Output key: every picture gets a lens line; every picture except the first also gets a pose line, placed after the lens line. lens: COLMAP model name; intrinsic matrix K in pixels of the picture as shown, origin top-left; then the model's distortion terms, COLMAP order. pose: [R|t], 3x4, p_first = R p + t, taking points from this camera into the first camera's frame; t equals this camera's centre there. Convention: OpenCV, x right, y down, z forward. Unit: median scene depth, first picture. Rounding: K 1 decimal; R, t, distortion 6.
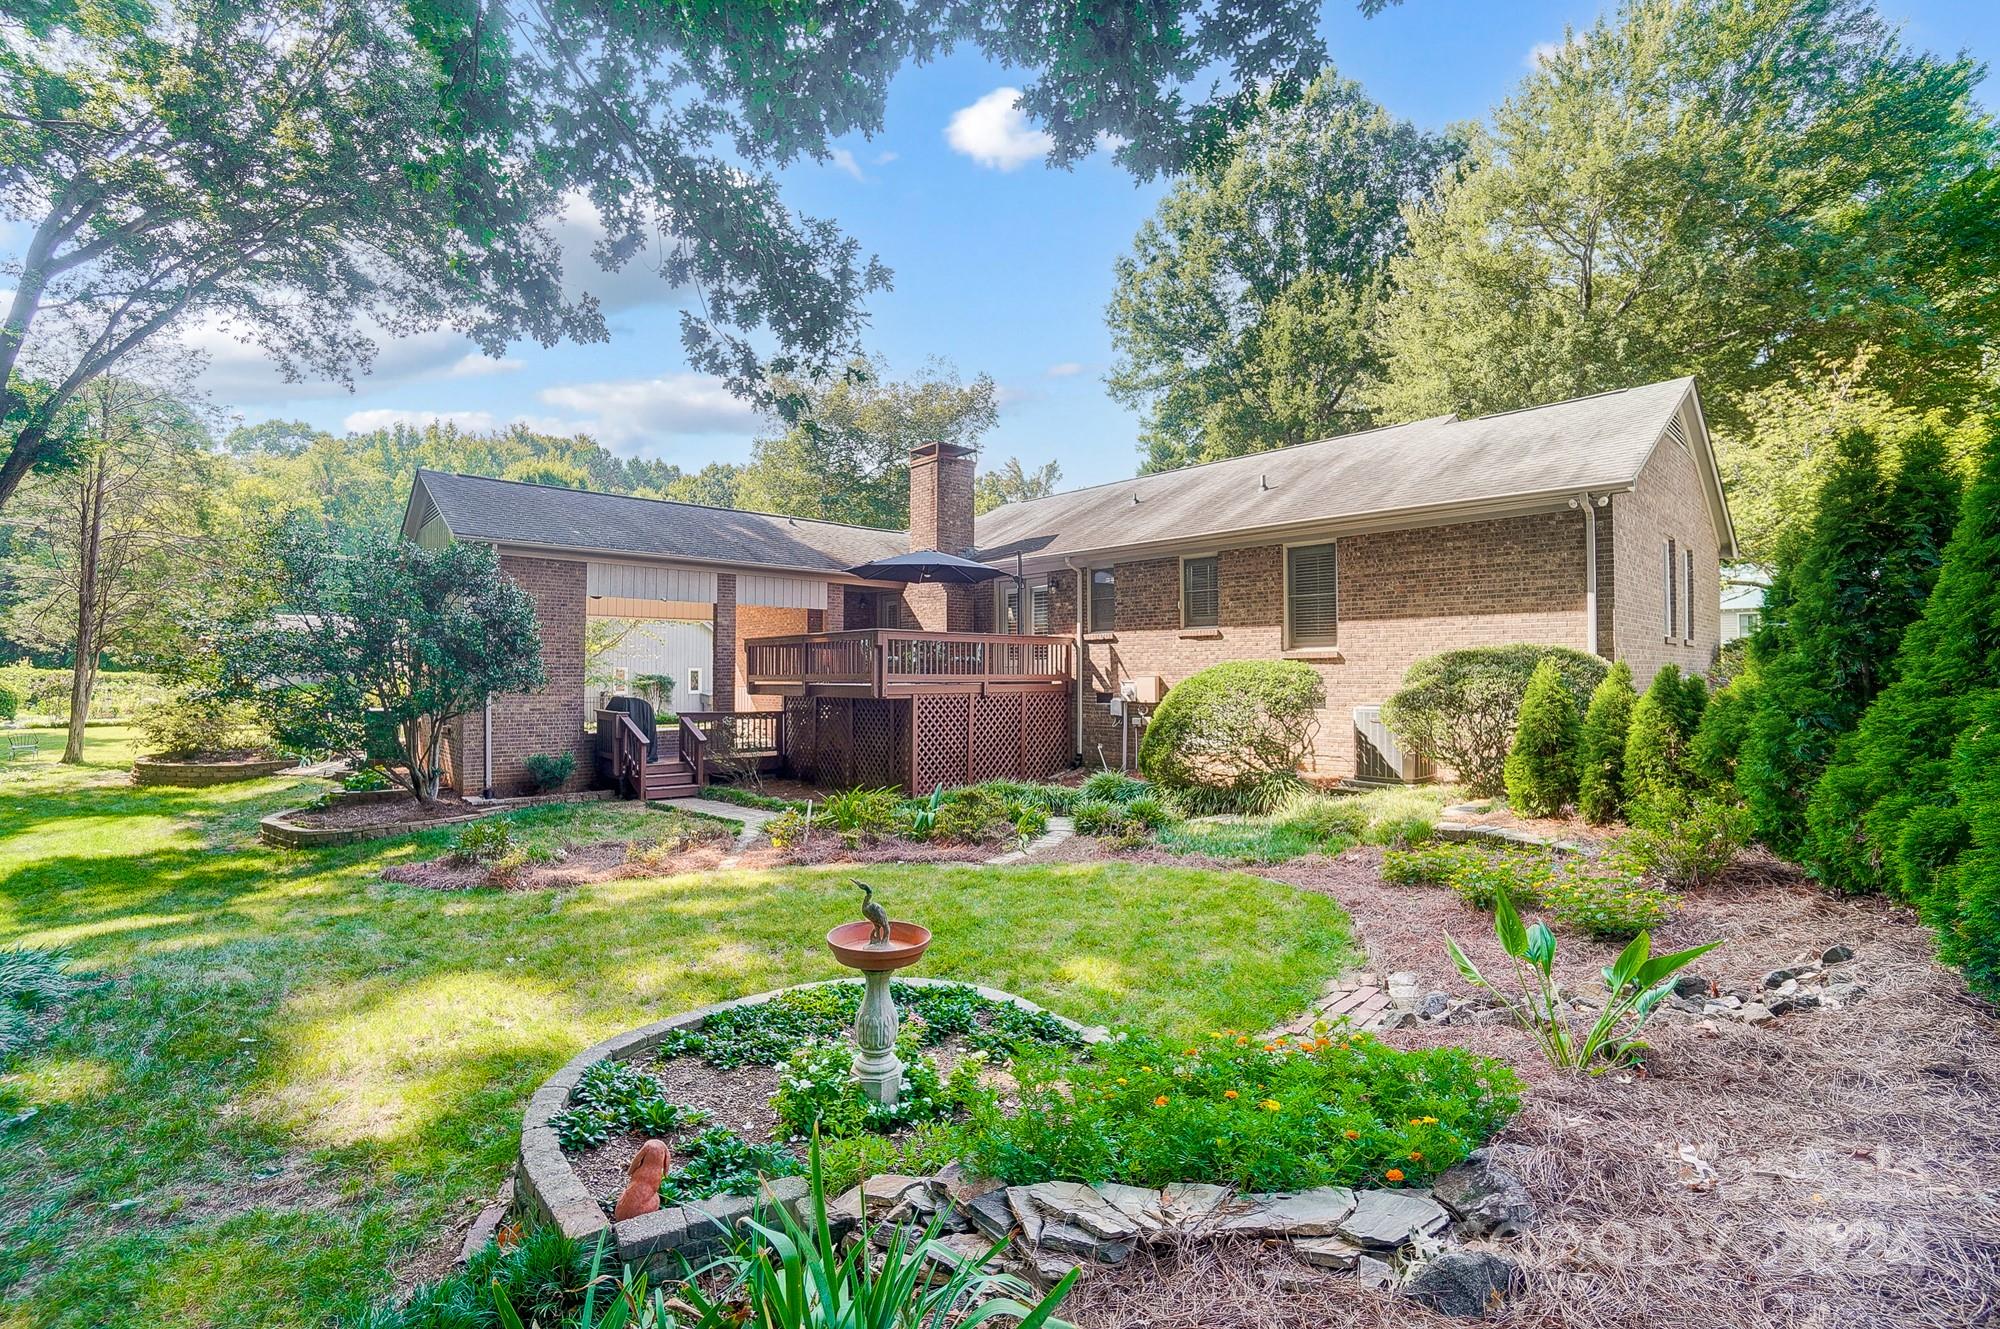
lens RADIAL K [[881.2, 0, 990.0], [0, 881.2, 671.2], [0, 0, 1]] dist [-0.001008, -0.000403]
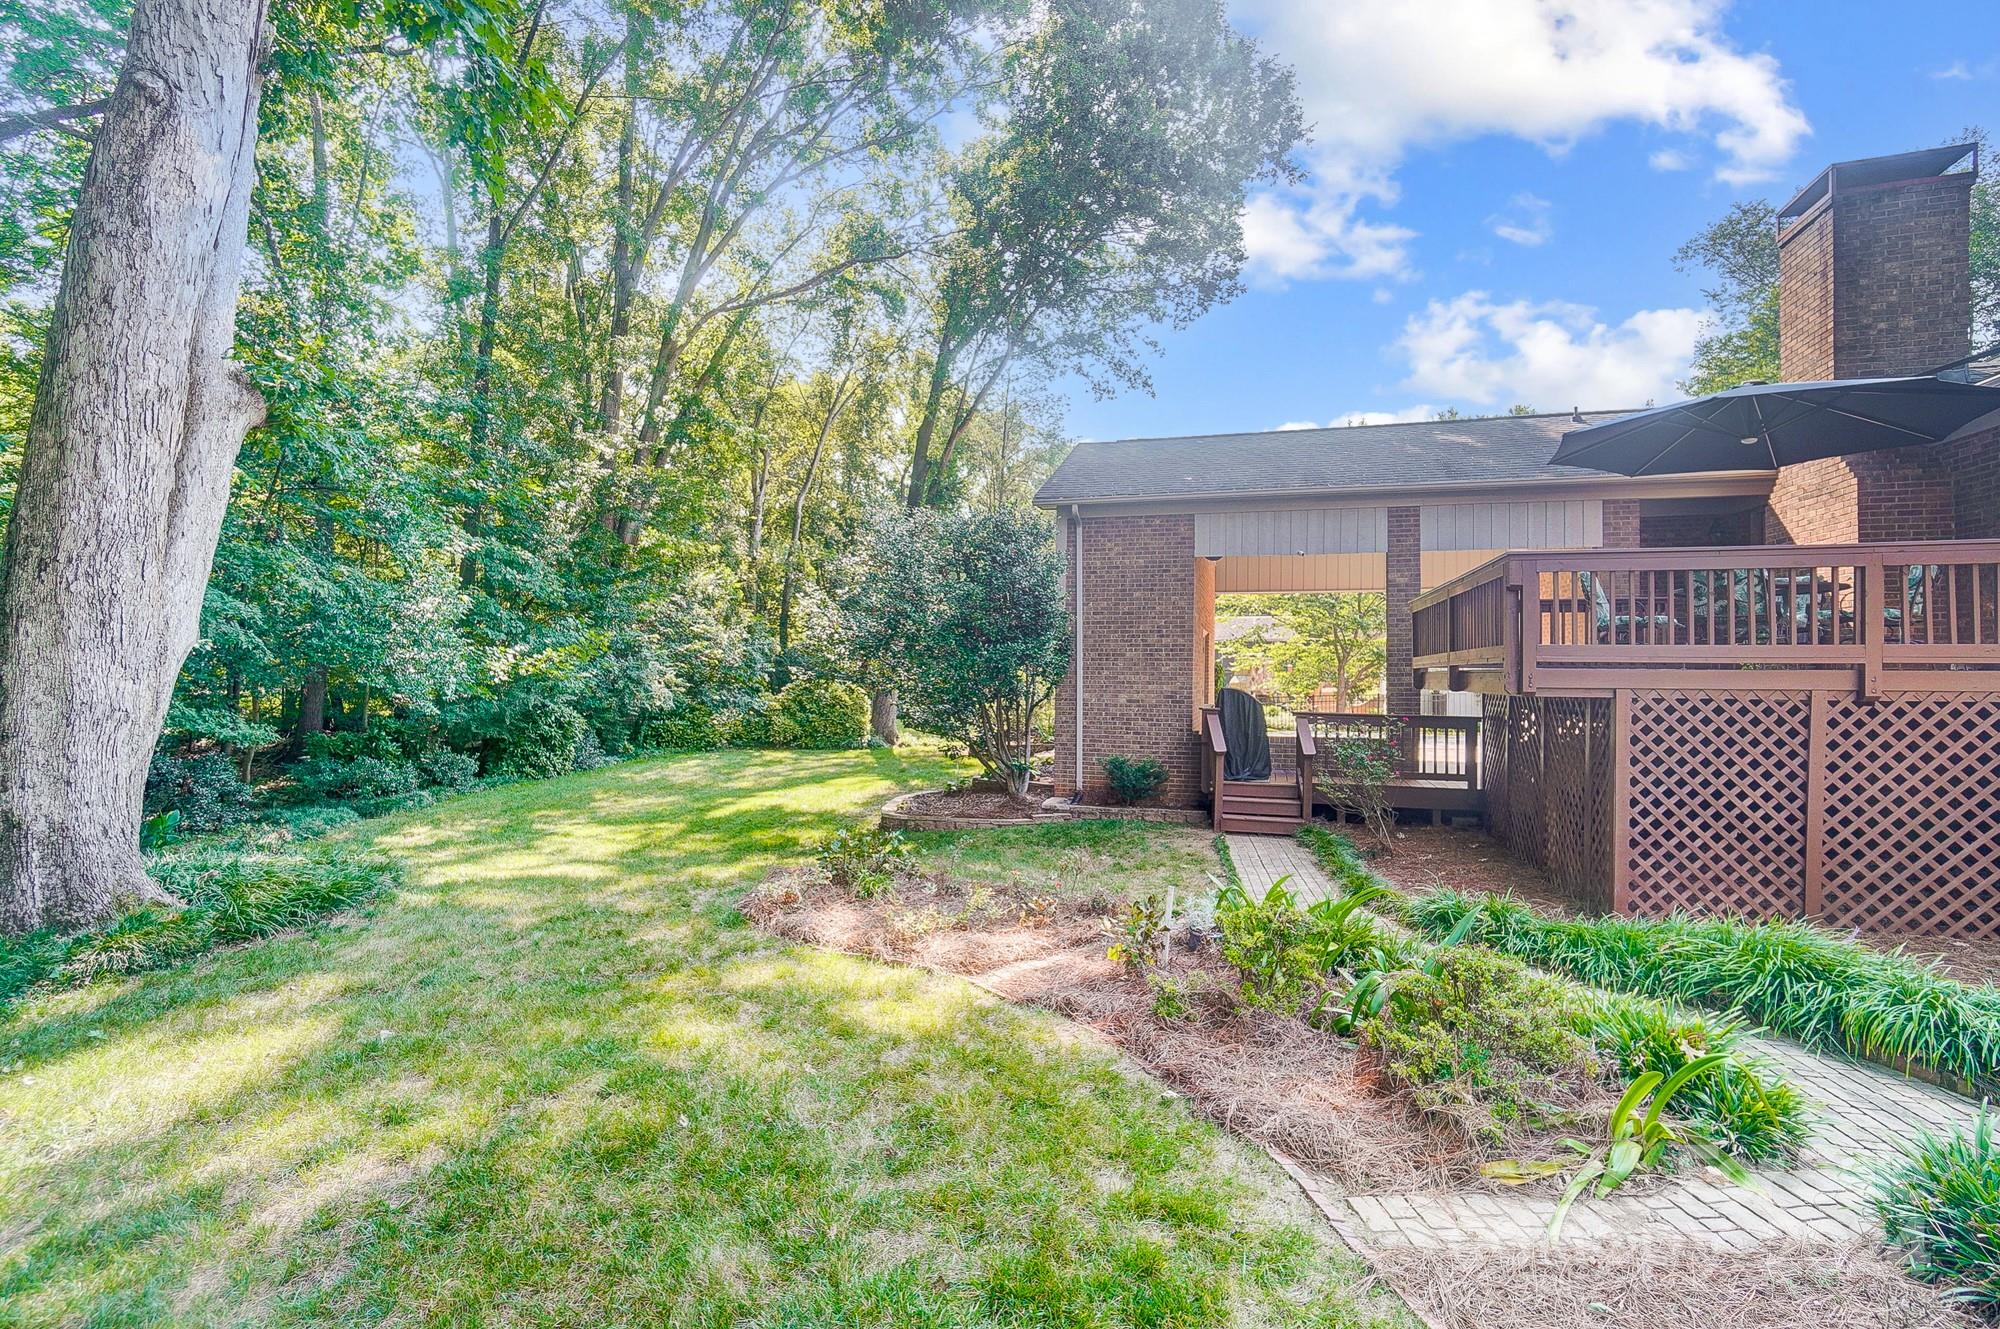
lens RADIAL K [[881.2, 0, 990.0], [0, 881.2, 671.2], [0, 0, 1]] dist [-0.001008, -0.000403]
pose [[0.496987, -0.001313, -0.867757, 0.140154], [0.002068, 0.999998, -0.000329, 0.014762], [0.867755, -0.001631, 0.496989, 0.452607]]
